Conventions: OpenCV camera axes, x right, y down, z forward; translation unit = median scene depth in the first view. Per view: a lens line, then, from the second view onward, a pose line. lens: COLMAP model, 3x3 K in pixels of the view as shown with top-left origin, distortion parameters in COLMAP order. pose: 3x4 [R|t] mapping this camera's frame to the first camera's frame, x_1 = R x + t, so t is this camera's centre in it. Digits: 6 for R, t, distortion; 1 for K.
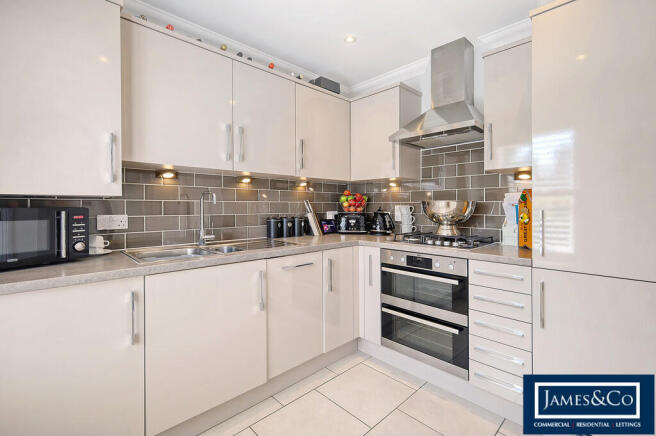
lens RADIAL K [[291.7, 0, 334.2], [0, 291.7, 204.8], [0, 0, 1]] dist [0.003181, -0.000258]
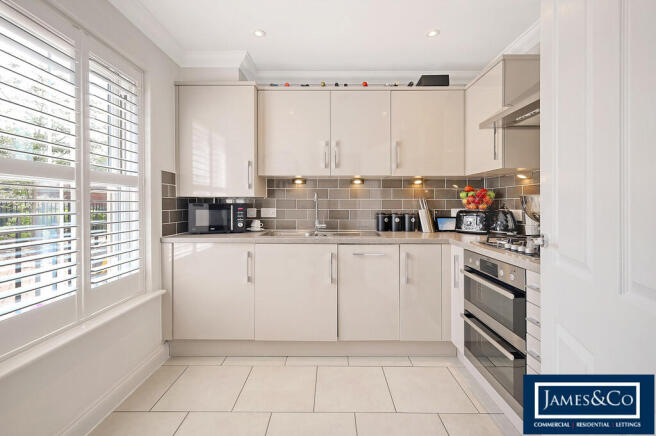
lens RADIAL K [[291.7, 0, 340.8], [0, 291.7, 202.9], [0, 0, 1]] dist [0.003181, -0.000258]
pose [[0.722248, -0.003690, -0.691624, 0.511310], [0.002014, 0.999993, -0.003233, 0.008398], [0.691631, 0.000942, 0.722251, 0.074413]]
